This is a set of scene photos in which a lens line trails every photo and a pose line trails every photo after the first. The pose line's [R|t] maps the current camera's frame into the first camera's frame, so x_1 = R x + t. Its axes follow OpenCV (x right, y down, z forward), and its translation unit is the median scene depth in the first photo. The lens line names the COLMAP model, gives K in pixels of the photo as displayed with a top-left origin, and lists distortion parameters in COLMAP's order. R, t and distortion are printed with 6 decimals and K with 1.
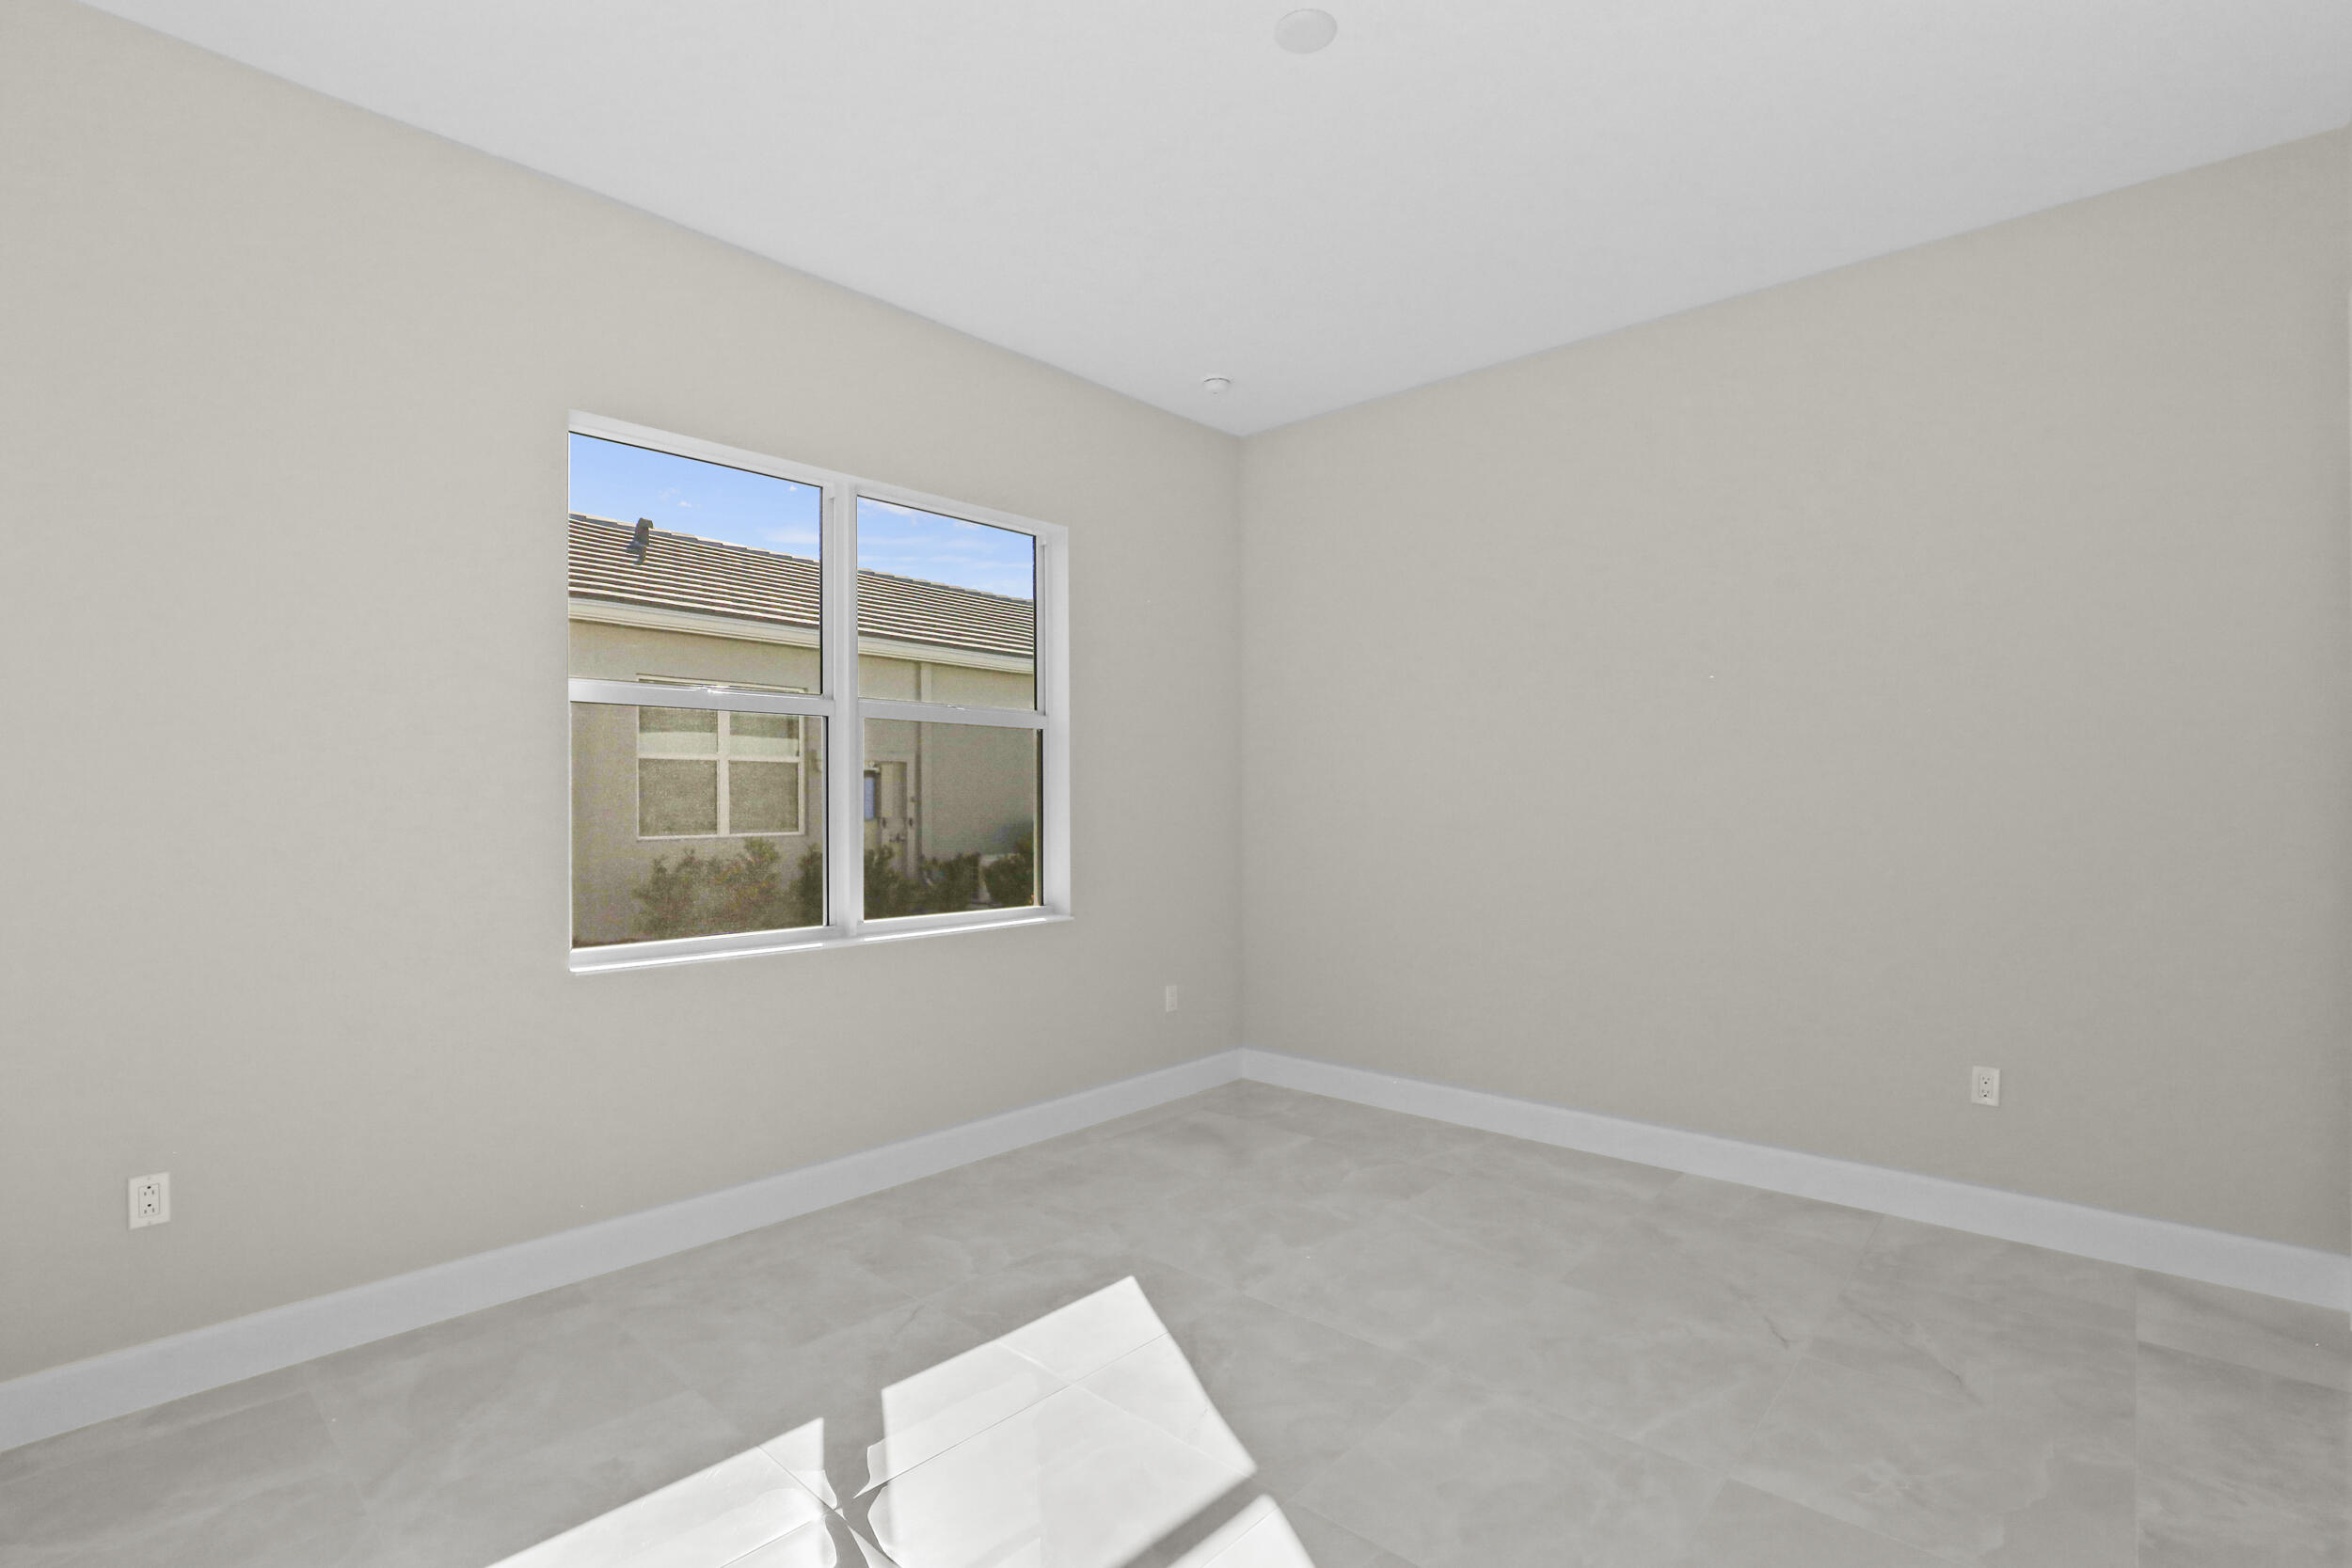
lens RADIAL K [[1108.8, 0, 1176.0], [0, 1108.8, 784.0], [0, 0, 1]] dist [-0.000761, 0.000163]
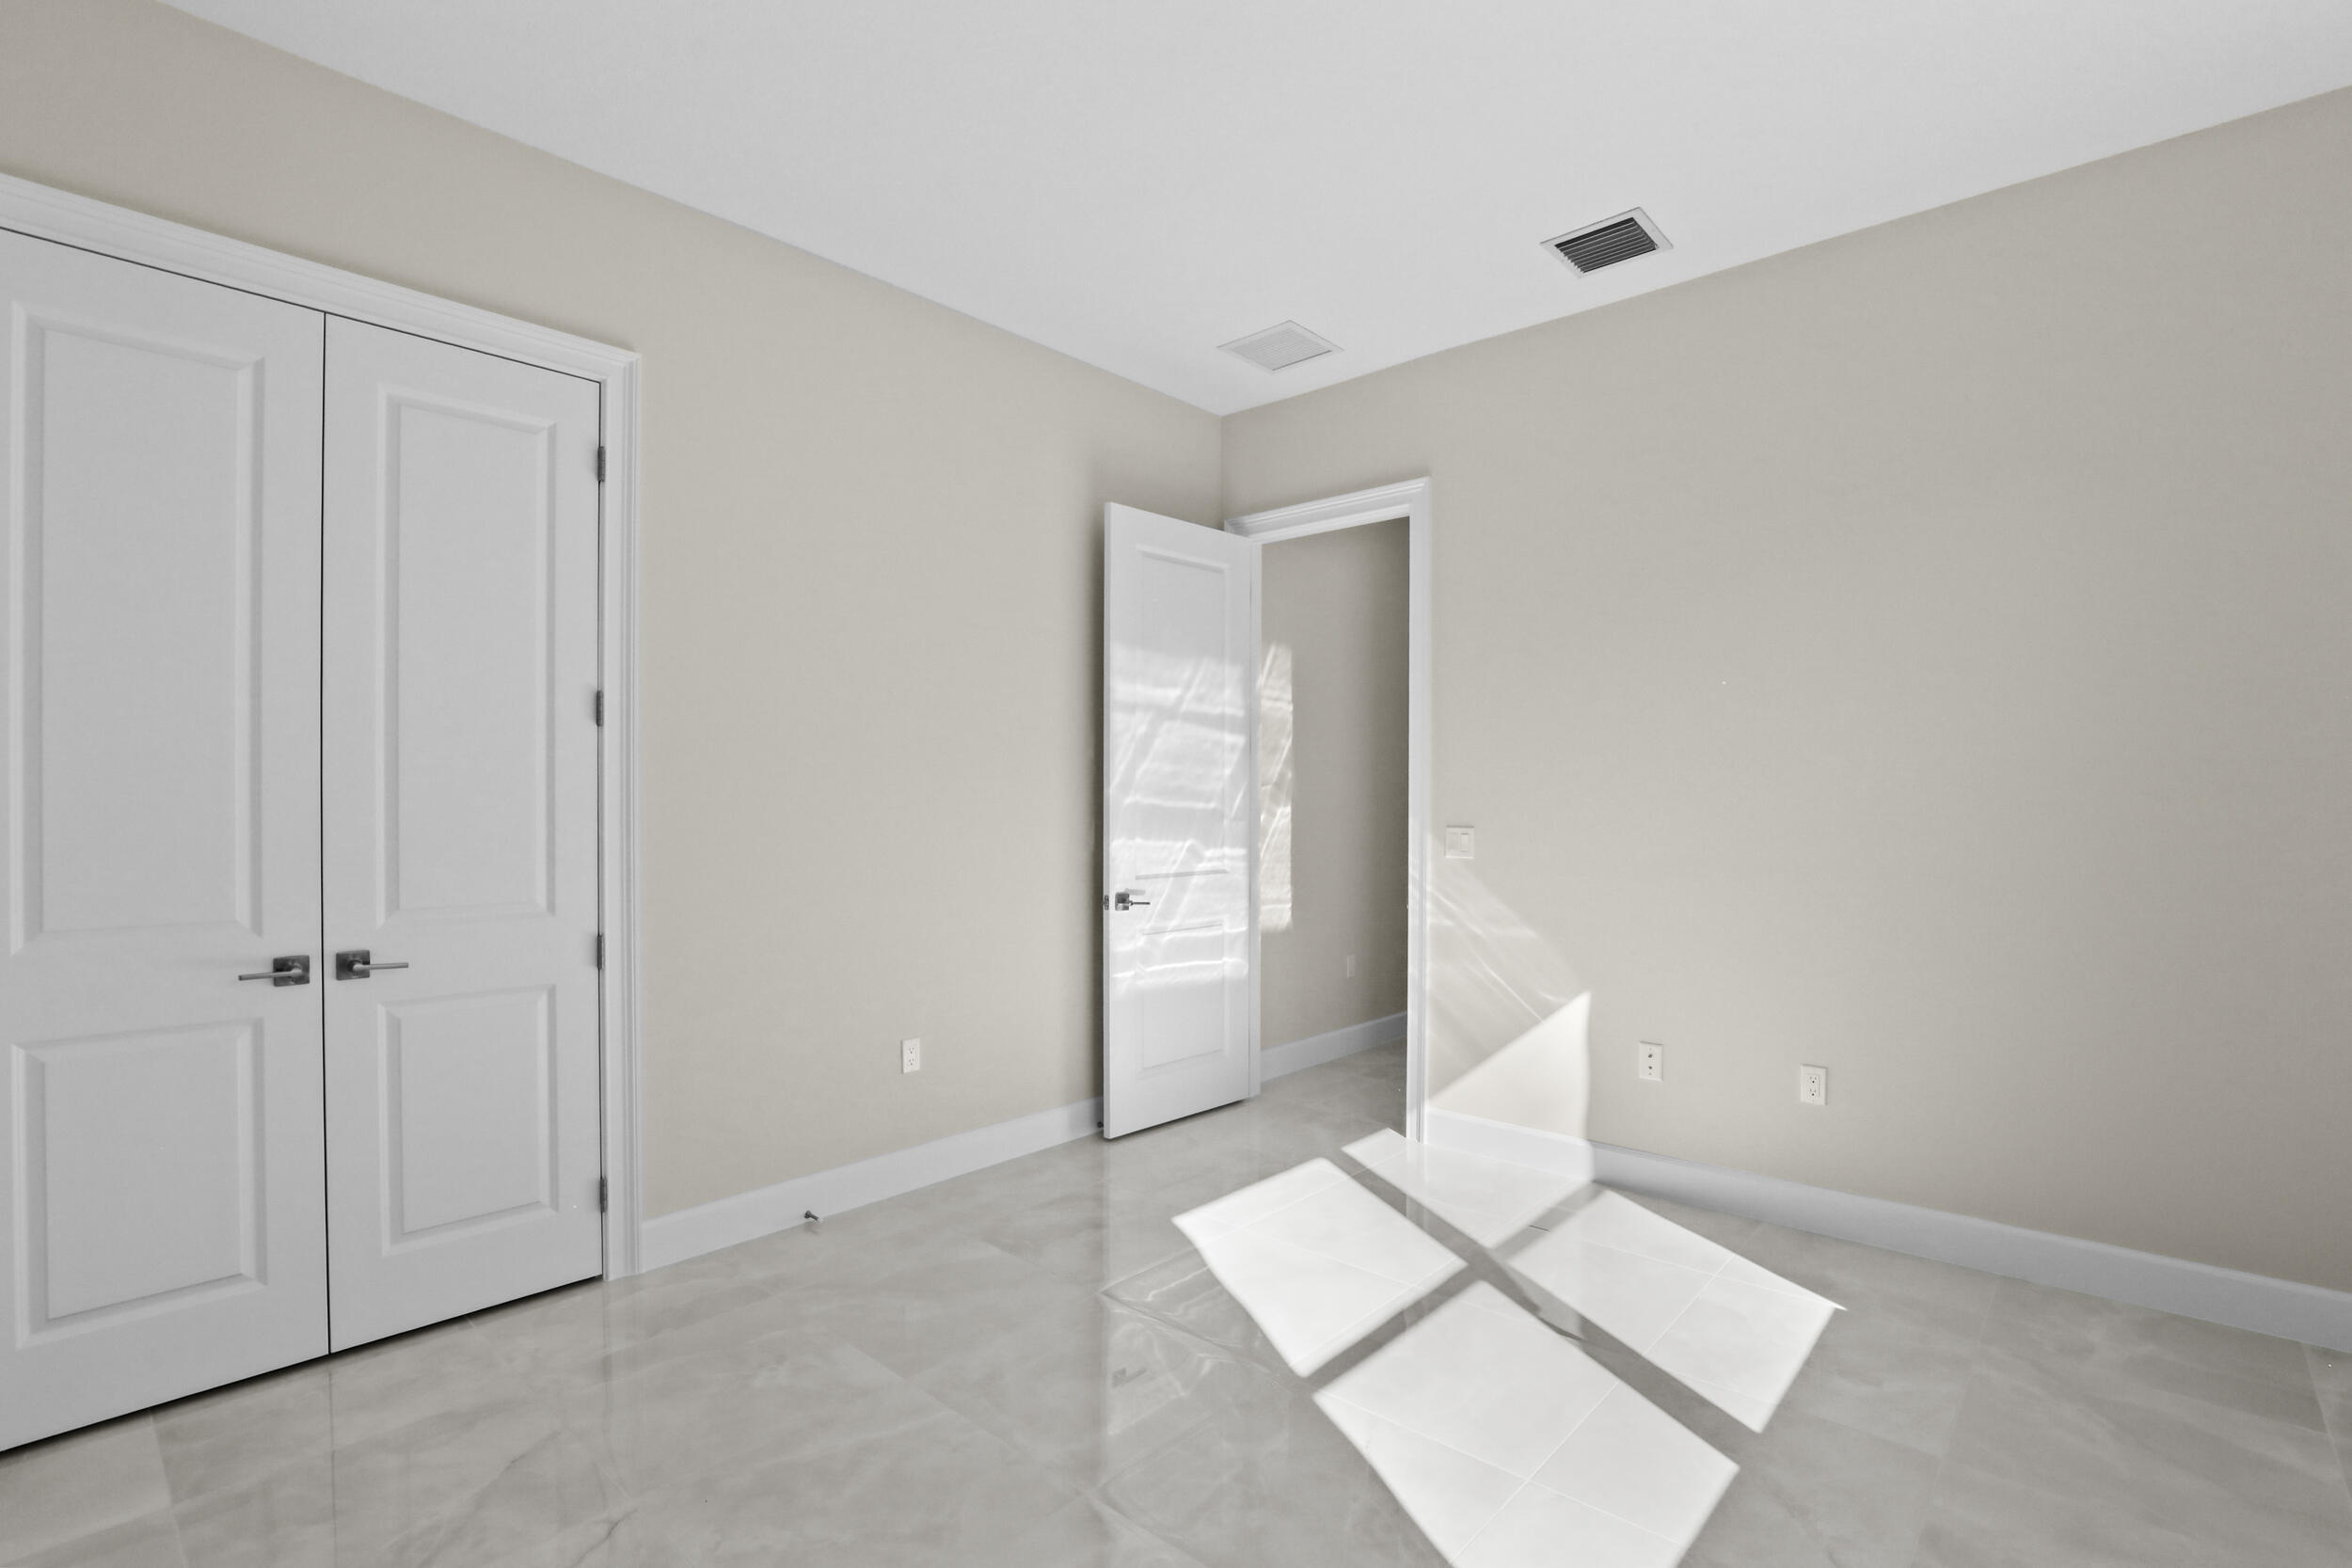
lens RADIAL K [[1108.8, 0, 1176.0], [0, 1108.8, 784.0], [0, 0, 1]] dist [-0.000761, 0.000163]
pose [[-0.999999, -0.001060, -0.000302, 0.195129], [-0.001053, 0.999717, -0.023785, 0.022792], [0.000328, -0.023784, -0.999717, 2.005350]]
